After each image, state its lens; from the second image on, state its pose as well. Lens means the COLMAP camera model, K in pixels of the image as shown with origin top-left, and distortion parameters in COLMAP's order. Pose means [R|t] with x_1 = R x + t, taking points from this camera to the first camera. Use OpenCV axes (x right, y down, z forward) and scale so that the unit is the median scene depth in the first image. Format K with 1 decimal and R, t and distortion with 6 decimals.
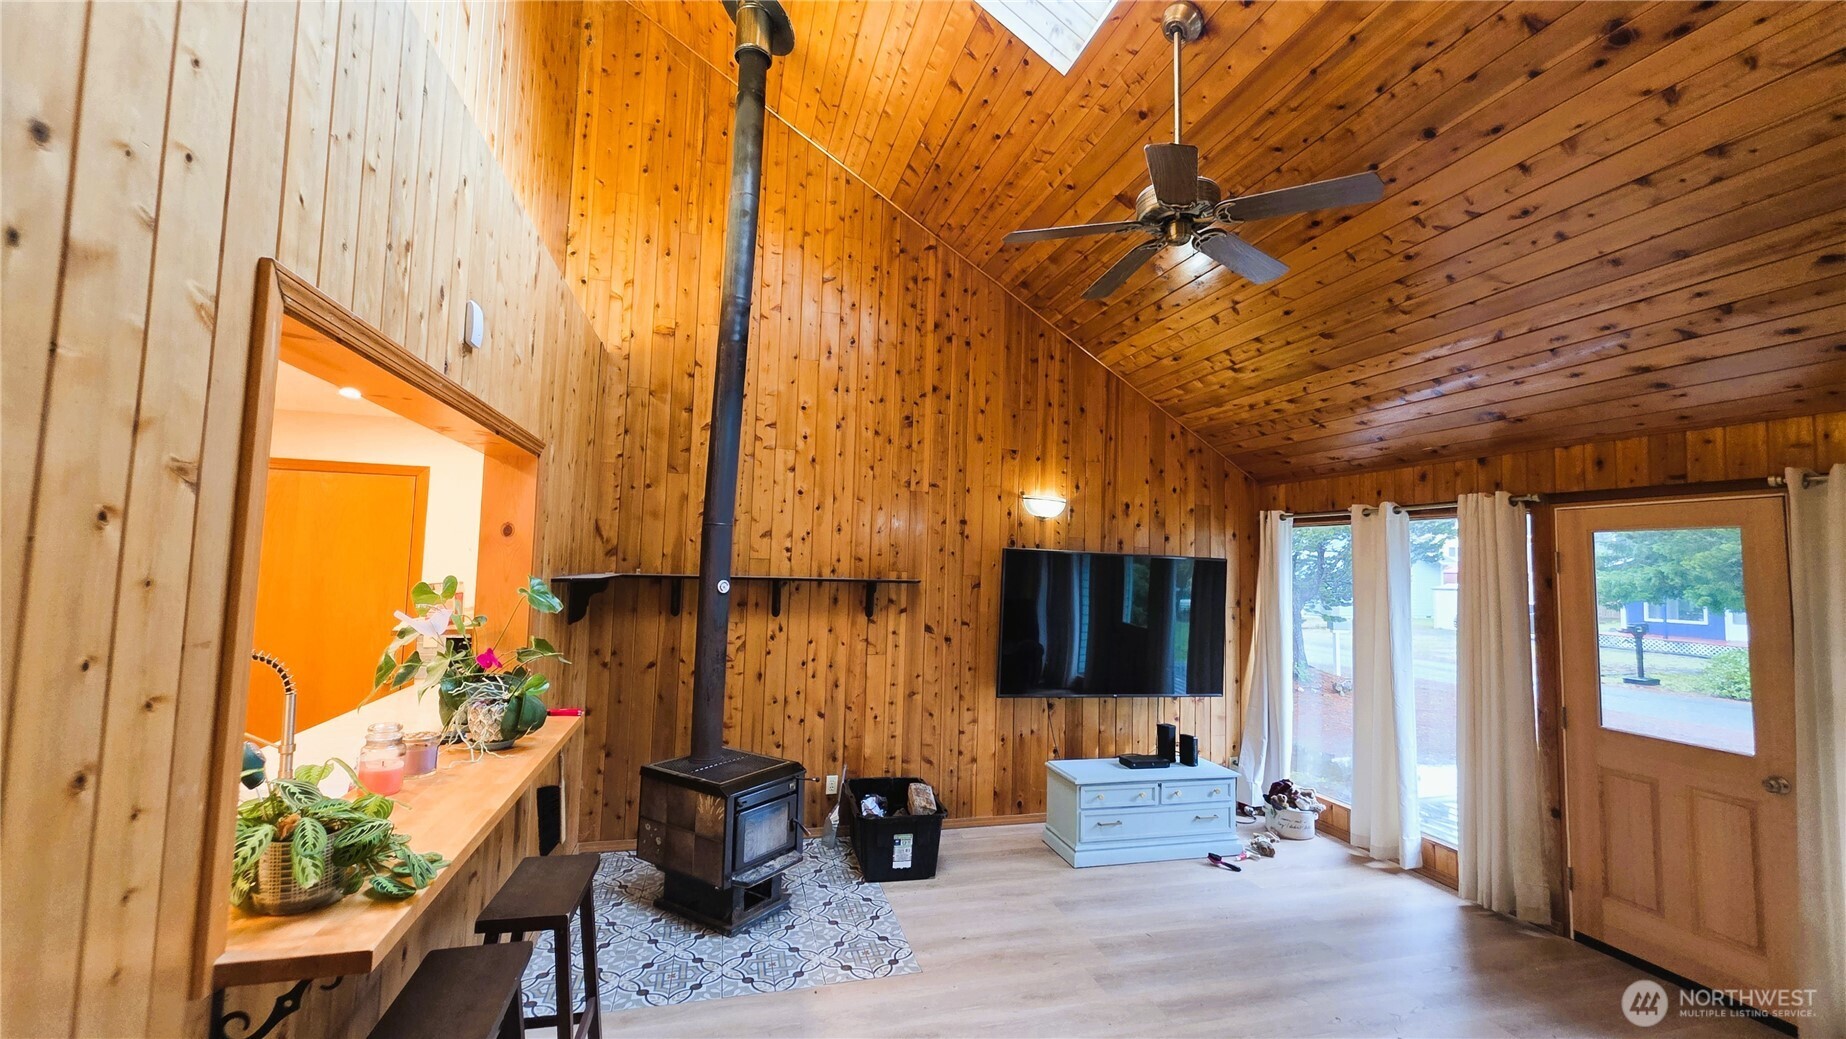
lens RADIAL K [[745.0, 0, 921.6], [0, 745.0, 517.1], [0, 0, 1]] dist [0.000209, 0.000072]
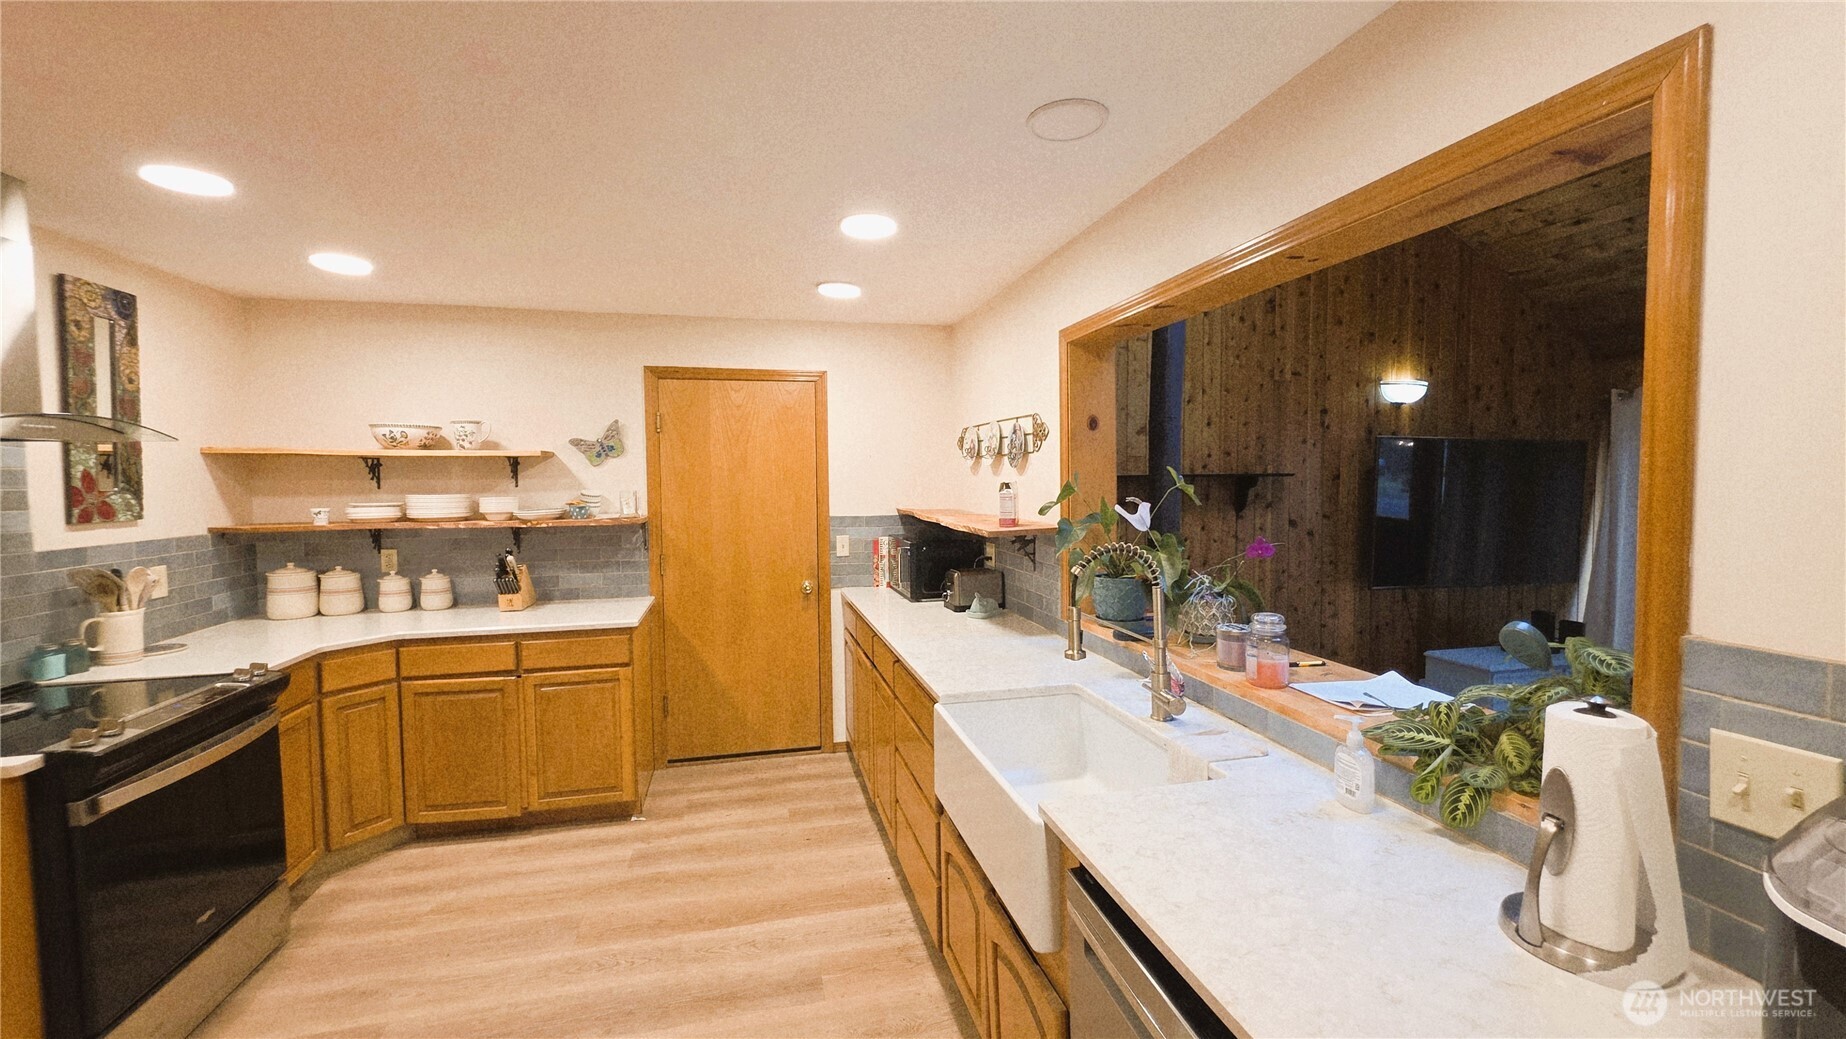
lens RADIAL K [[745.0, 0, 924.4], [0, 745.0, 515.9], [0, 0, 1]] dist [0.000209, 0.000072]
pose [[0.998966, -0.035263, -0.028699, -0.437995], [0.038321, 0.992725, 0.114147, 0.011093], [0.024465, -0.115129, 0.993049, 0.023394]]
